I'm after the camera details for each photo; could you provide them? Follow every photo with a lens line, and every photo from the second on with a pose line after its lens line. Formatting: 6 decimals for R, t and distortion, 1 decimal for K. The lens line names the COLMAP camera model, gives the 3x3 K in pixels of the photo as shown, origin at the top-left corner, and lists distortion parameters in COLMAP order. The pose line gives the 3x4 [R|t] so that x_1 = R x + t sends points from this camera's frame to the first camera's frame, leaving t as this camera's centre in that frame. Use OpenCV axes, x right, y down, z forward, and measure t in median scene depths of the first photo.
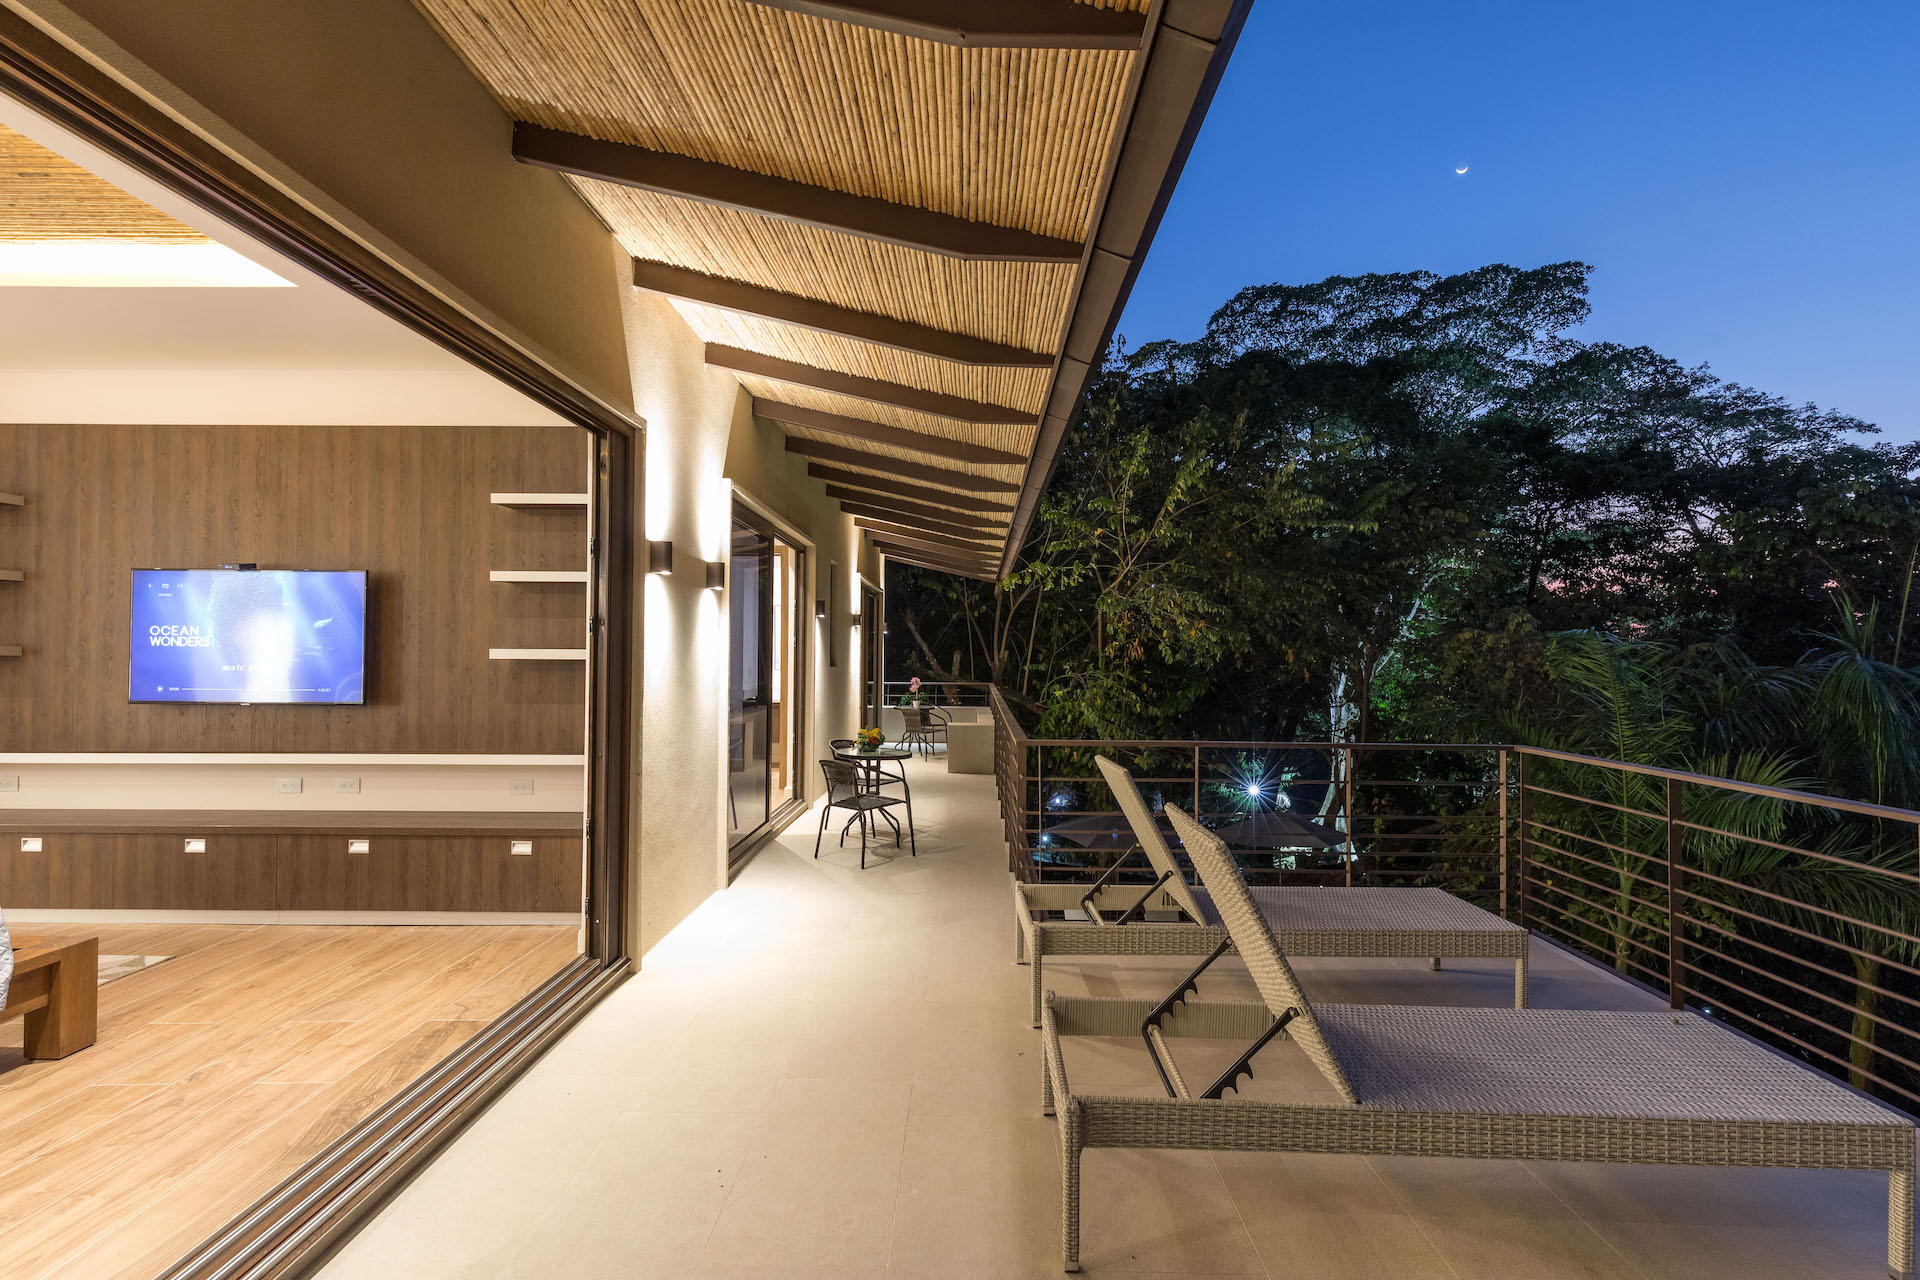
lens RADIAL K [[884.5, 0, 958.4], [0, 884.5, 649.4], [0, 0, 1]] dist [0.014443, -0.004163]
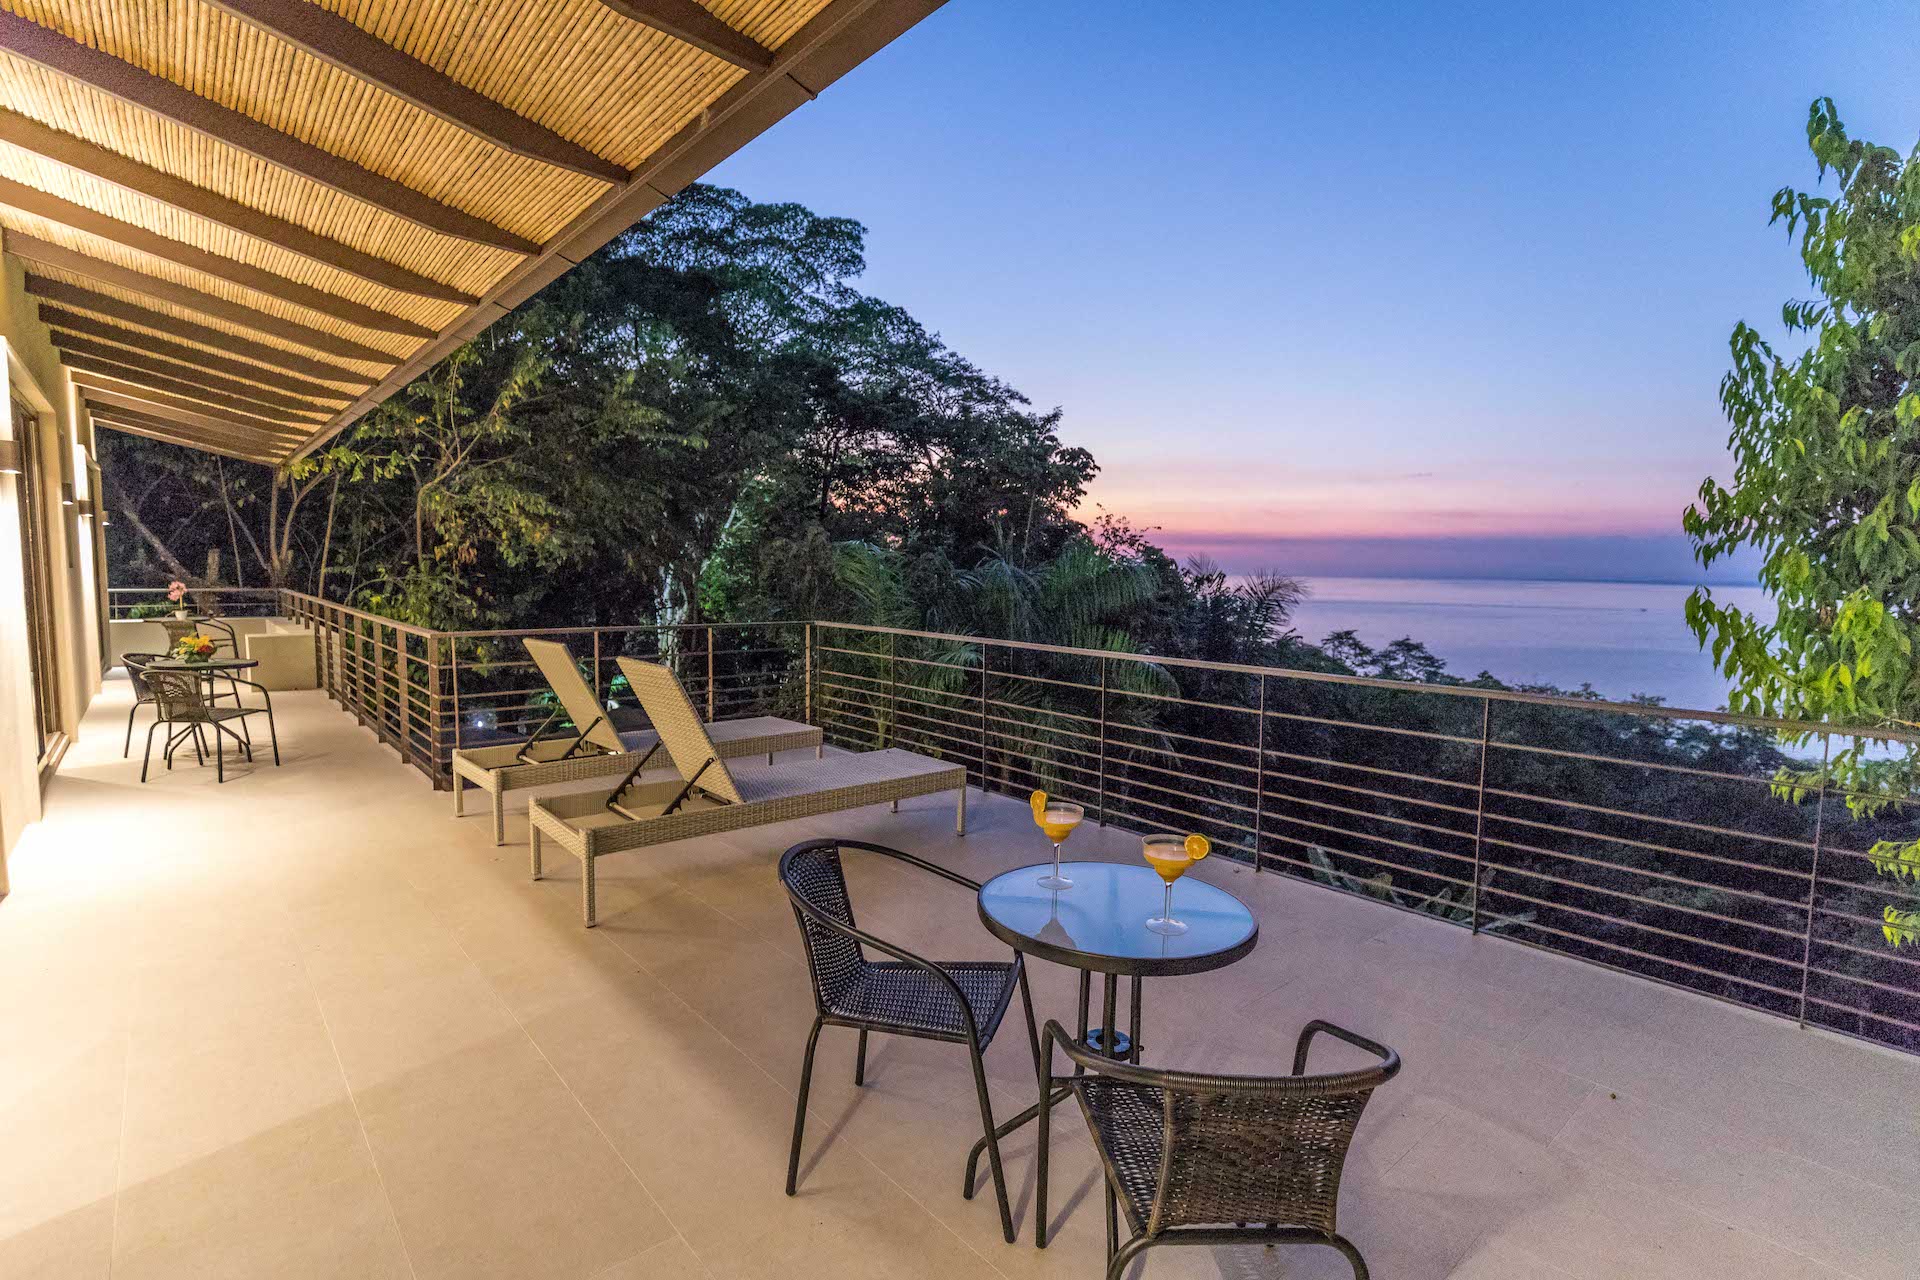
lens RADIAL K [[934.0, 0, 959.8], [0, 934.0, 643.9], [0, 0, 1]] dist [-0.005412, 0.000656]
pose [[0.753453, -0.049135, 0.655663, -0.056347], [-0.014582, 0.995710, 0.091374, 0.000049], [-0.657340, -0.078407, 0.749504, -0.086533]]
